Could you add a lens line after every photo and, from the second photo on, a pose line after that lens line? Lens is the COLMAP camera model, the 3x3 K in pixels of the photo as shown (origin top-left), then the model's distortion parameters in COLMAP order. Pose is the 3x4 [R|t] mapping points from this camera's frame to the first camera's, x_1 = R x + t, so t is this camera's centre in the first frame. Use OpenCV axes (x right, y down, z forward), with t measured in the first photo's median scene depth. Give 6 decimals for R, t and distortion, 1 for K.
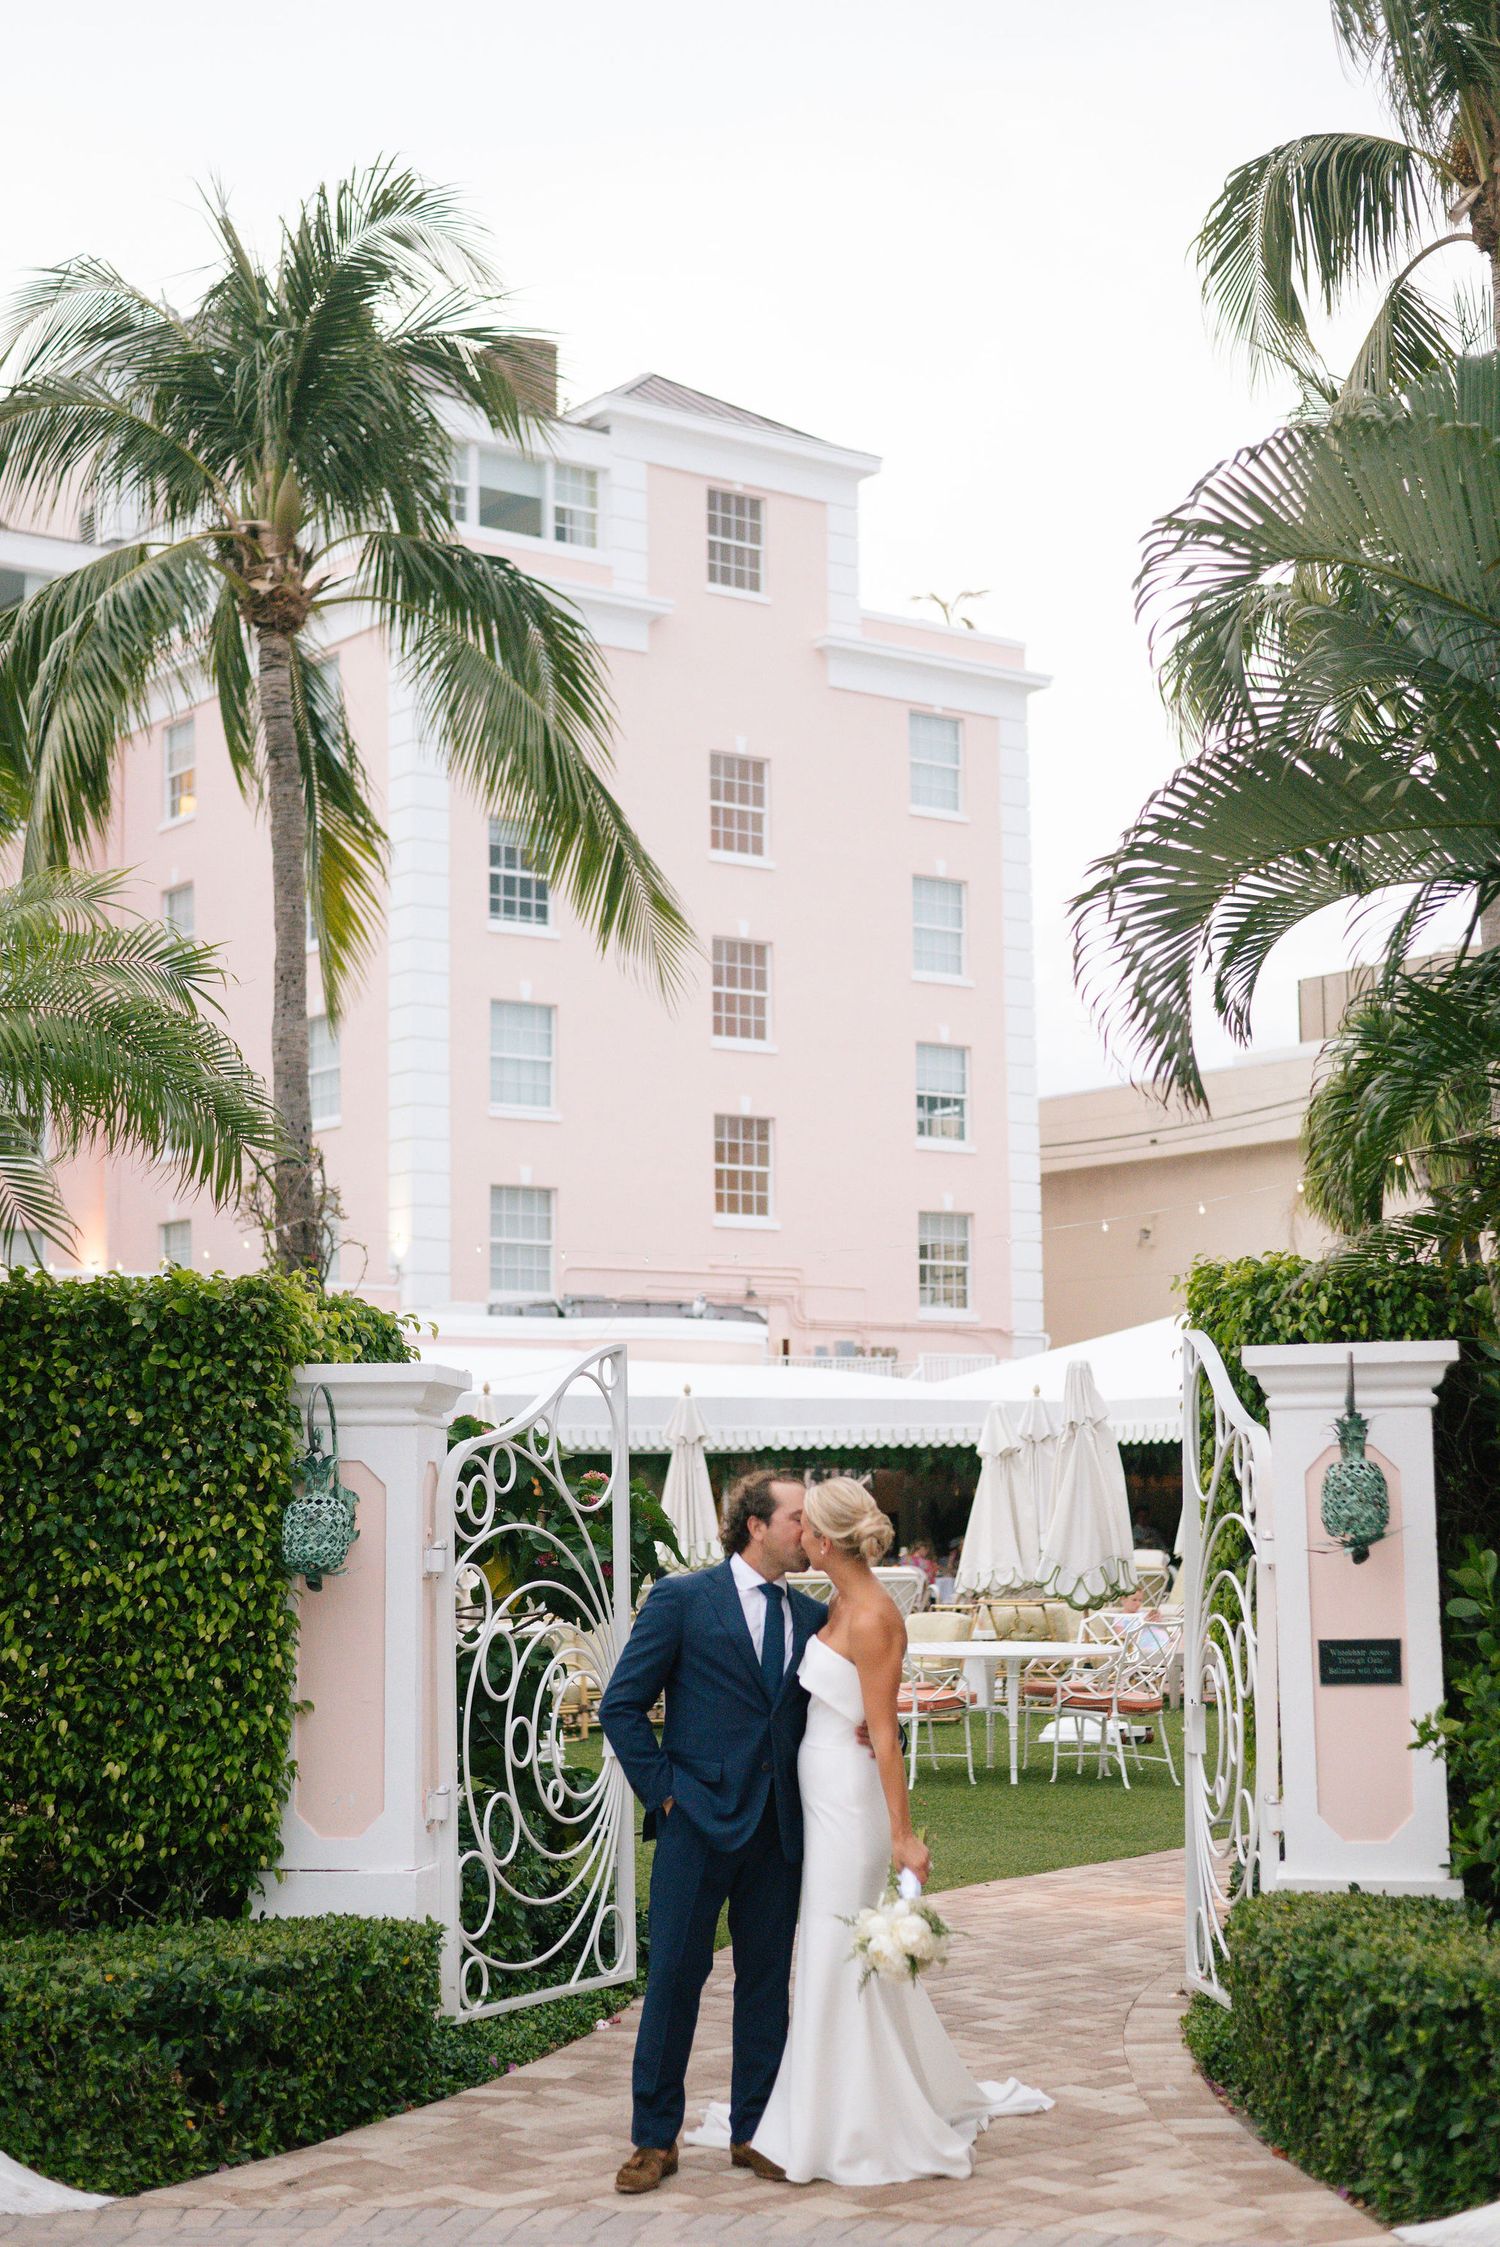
lens RADIAL K [[3231.1, 0, 750.0], [0, 3231.1, 1123.5], [0, 0, 1]] dist [-0.000775, 0.021175]
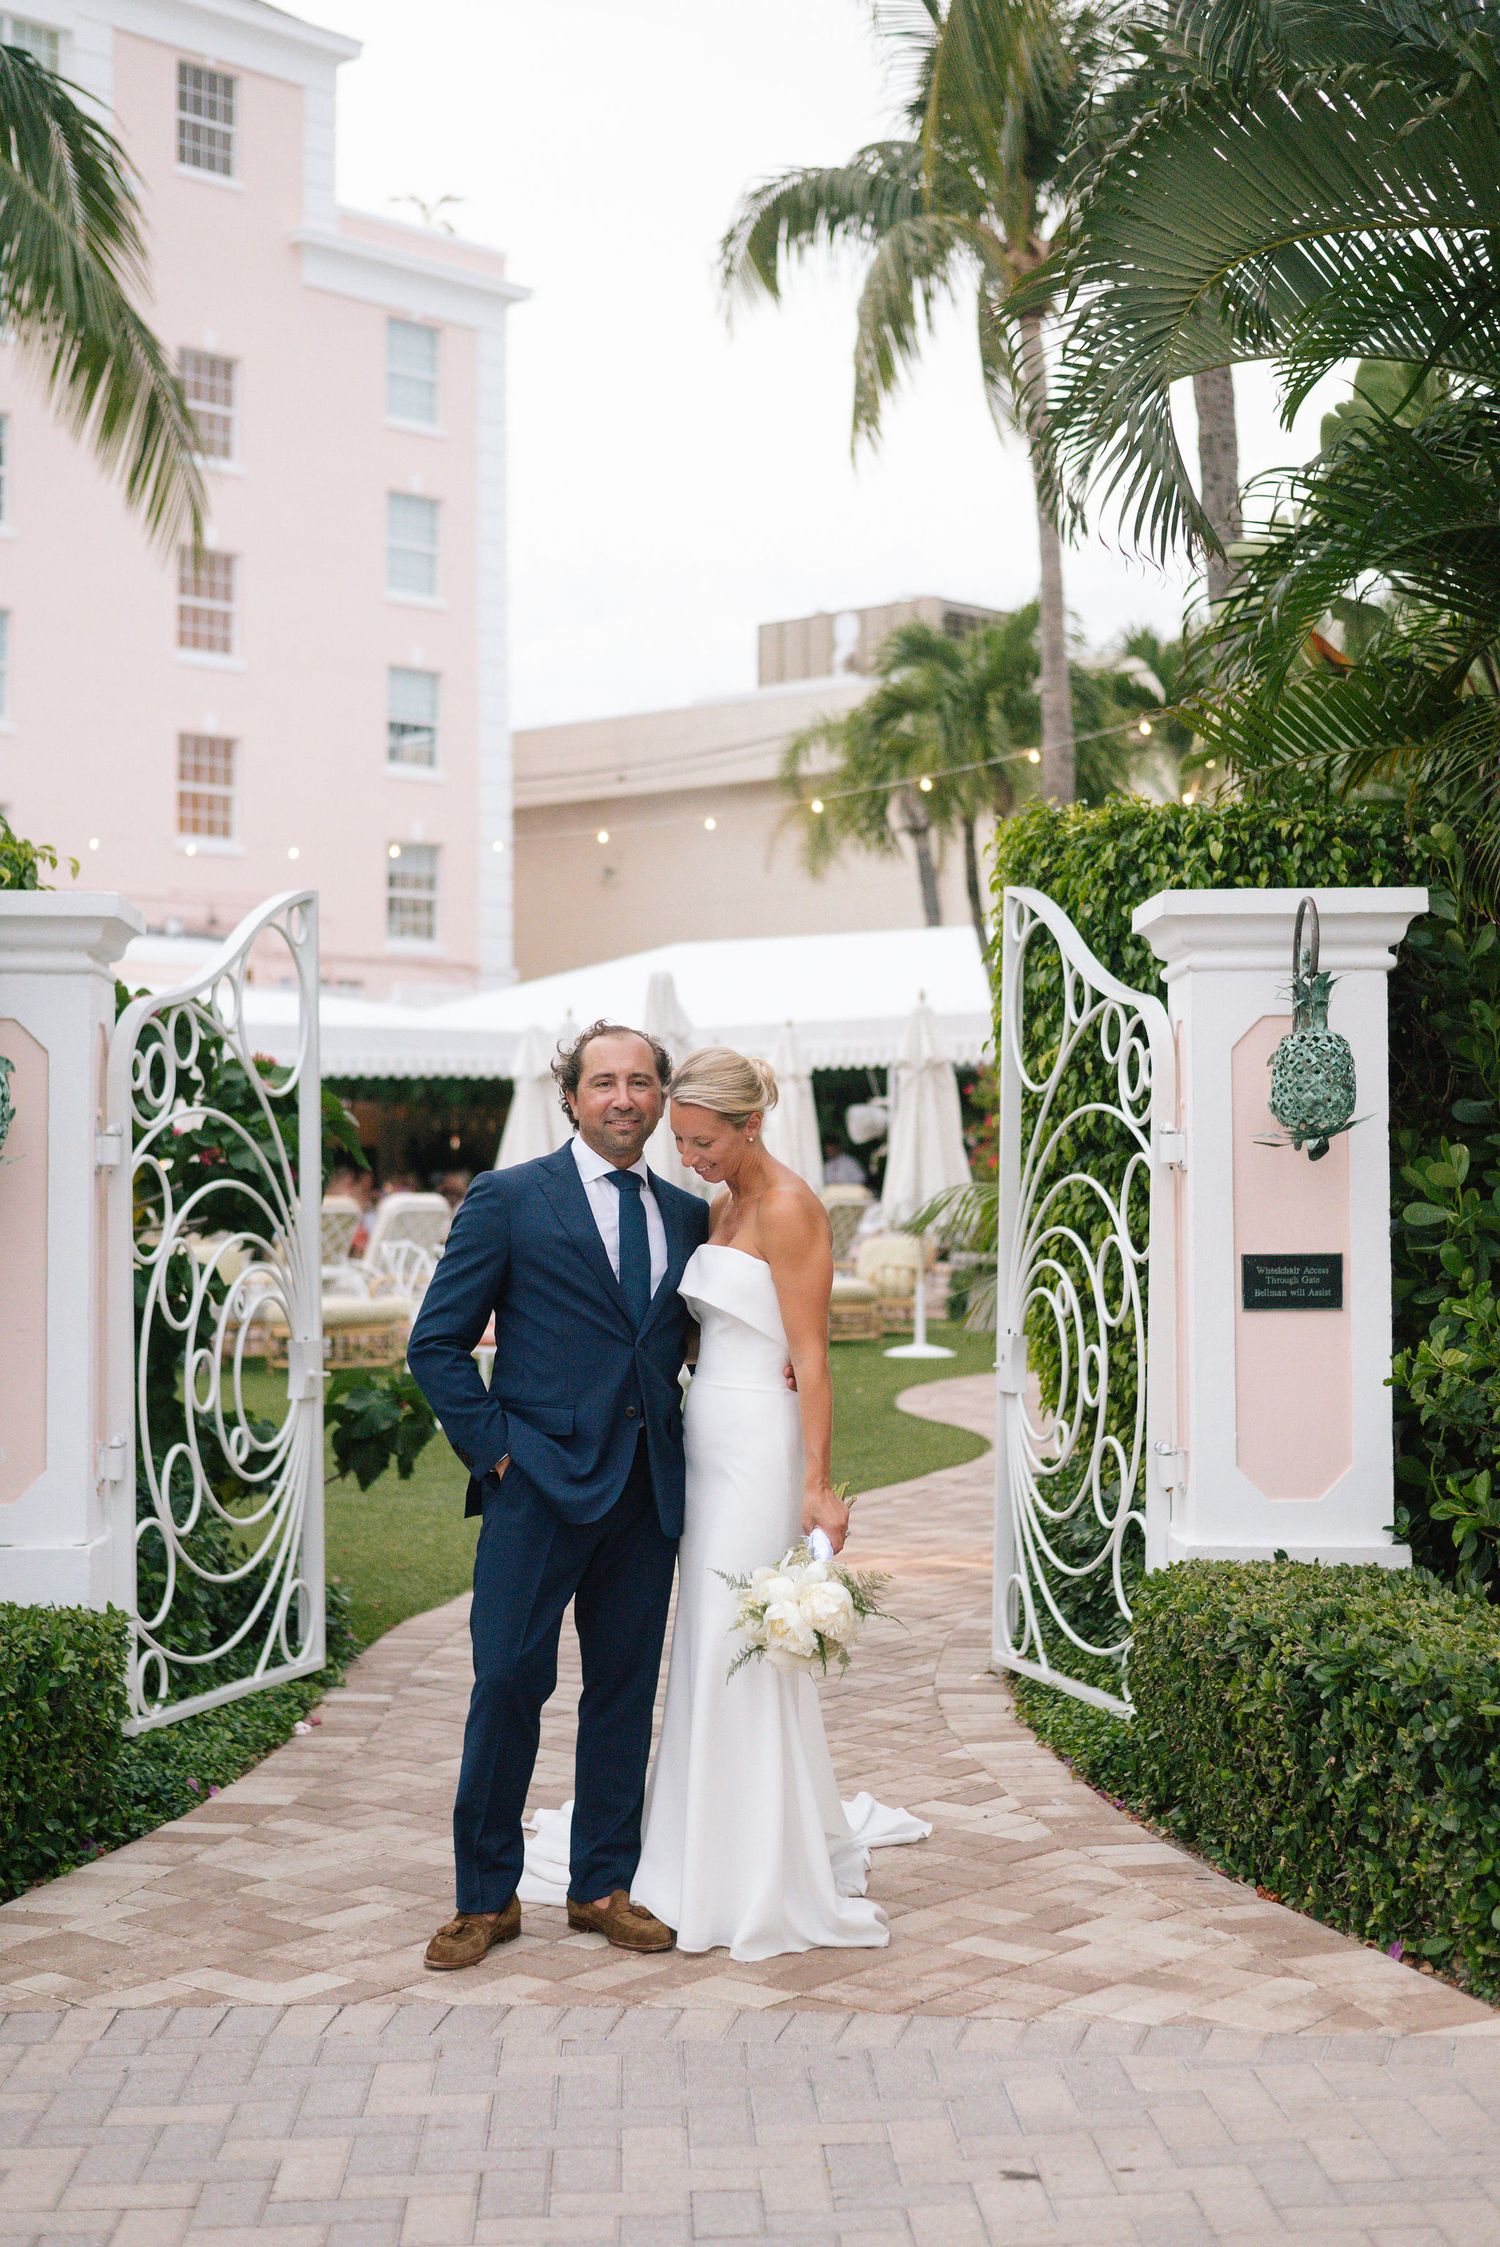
lens RADIAL K [[3201.8, 0, 721.1], [0, 3201.8, 1074.1], [0, 0, 1]] dist [-0.001338, 0.058639]
pose [[0.985158, 0.014548, 0.171033, -0.084138], [-0.030532, 0.995365, 0.091198, 0.042646], [-0.168914, -0.095066, 0.981035, 0.223767]]
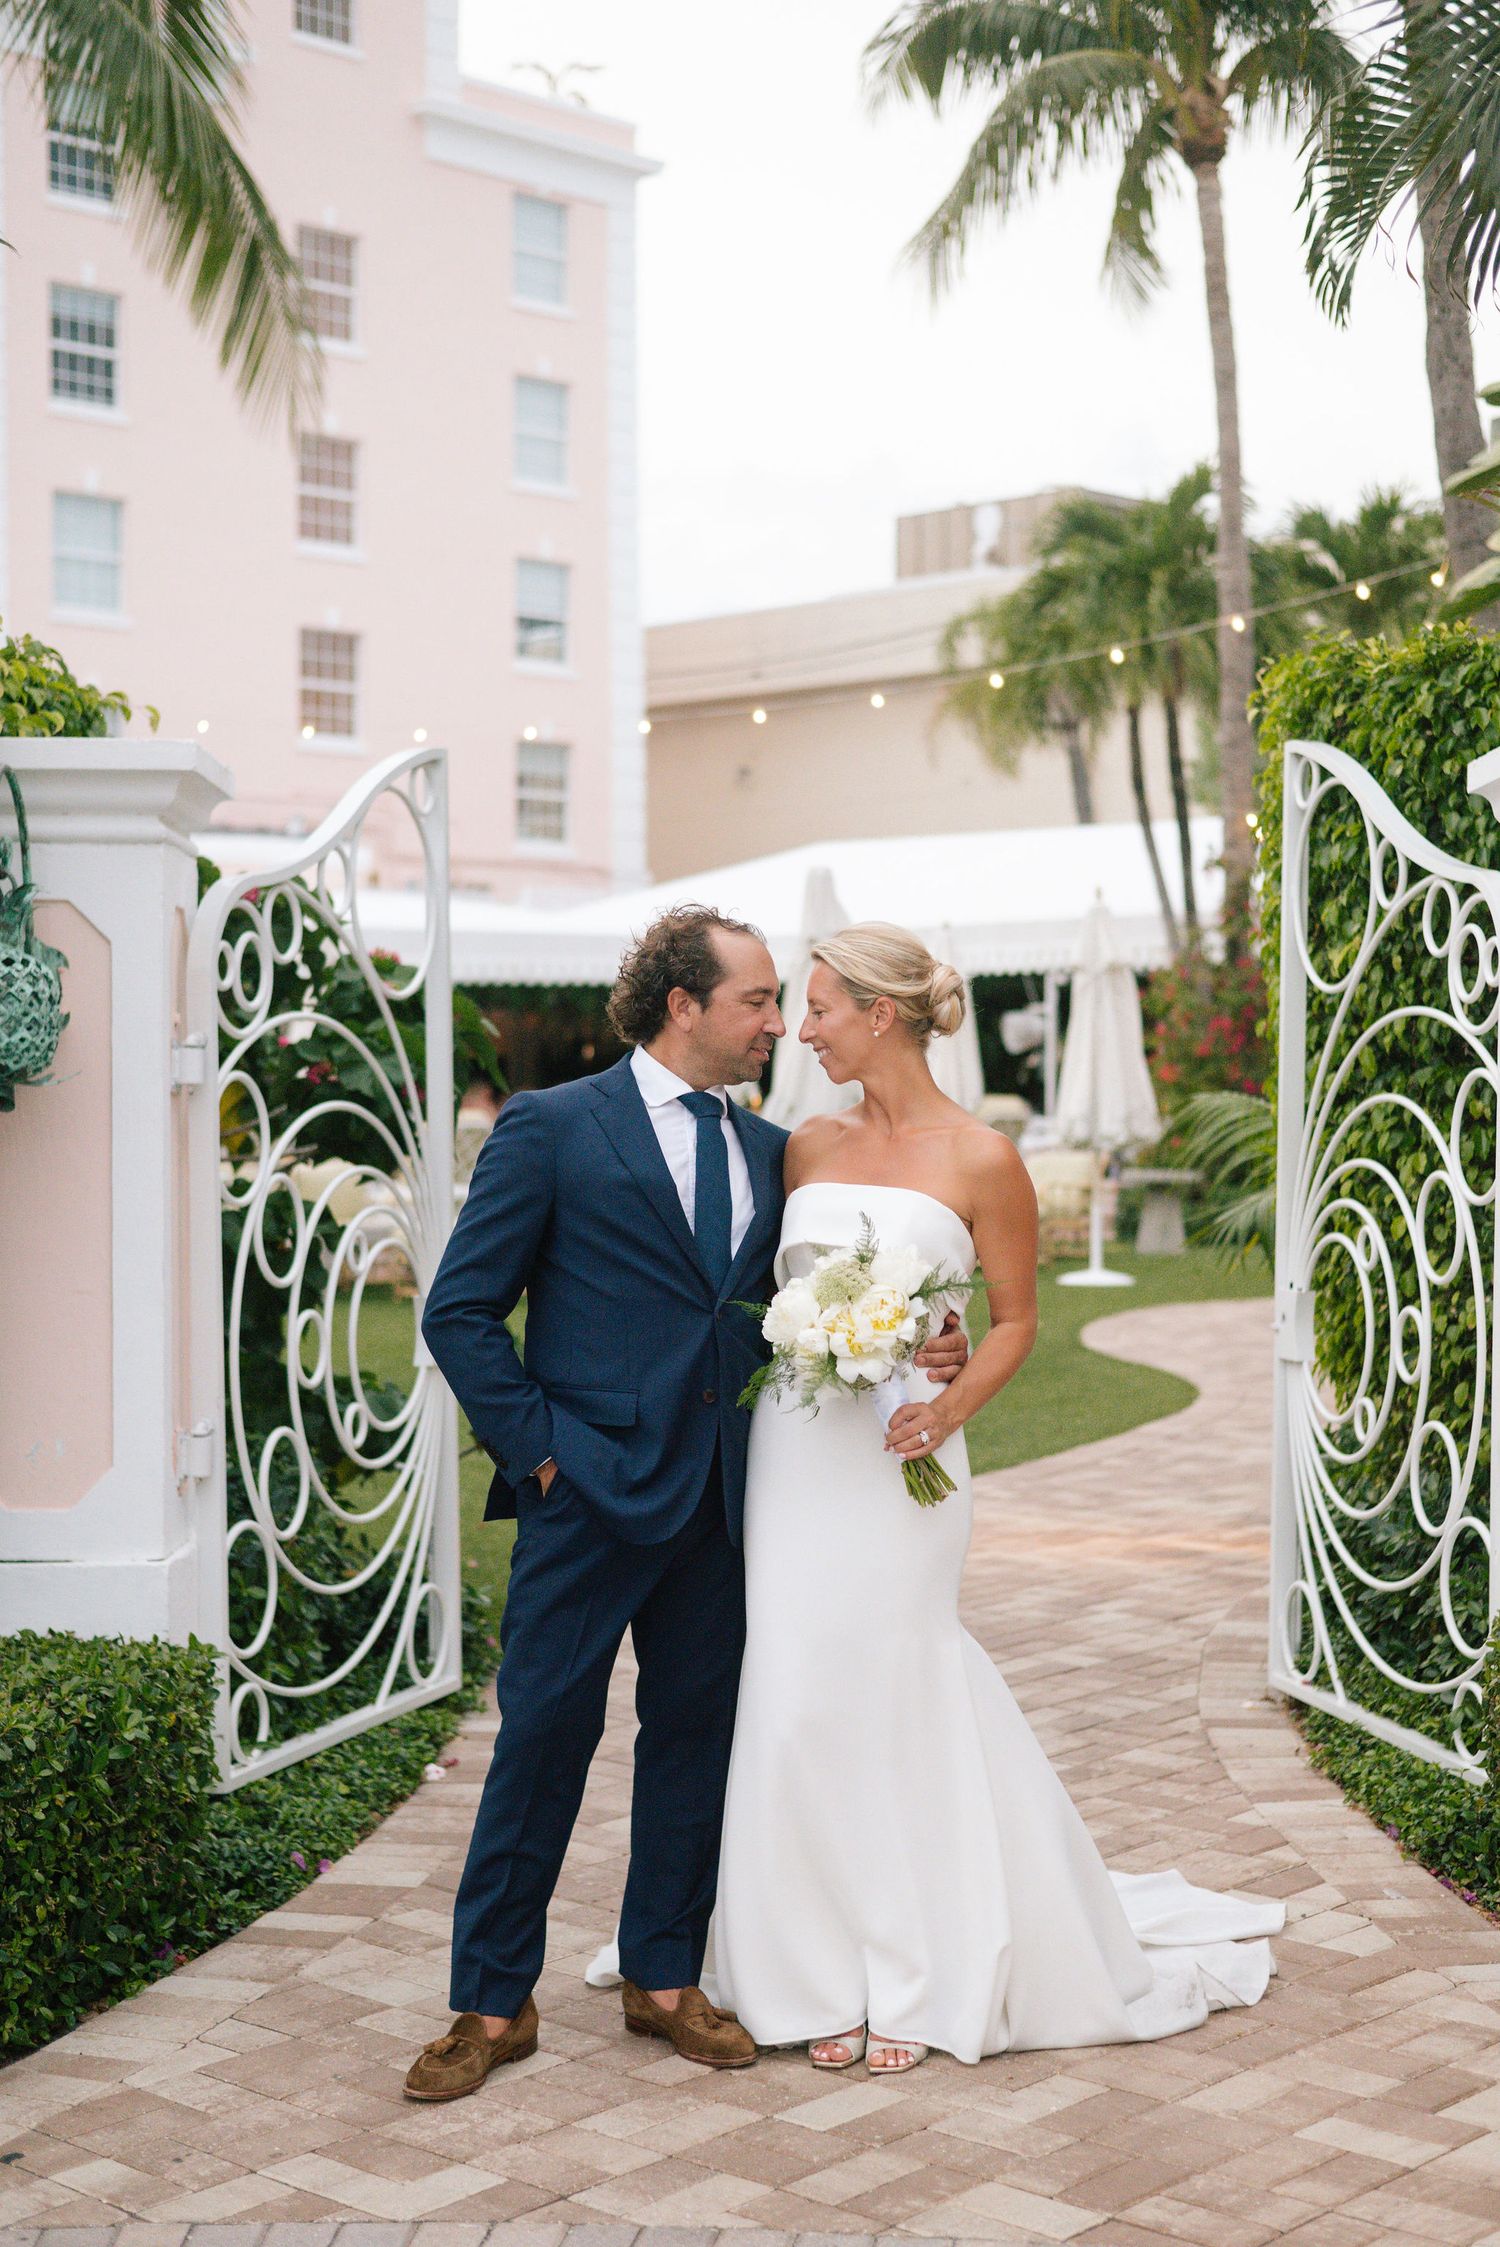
lens RADIAL K [[3231.1, 0, 750.0], [0, 3231.1, 1123.5], [0, 0, 1]] dist [-0.000775, 0.021175]
pose [[0.990041, 0.007015, 0.140601, -0.077746], [-0.026253, 0.990437, 0.135447, 0.059513], [-0.138306, -0.137790, 0.980758, 0.376261]]
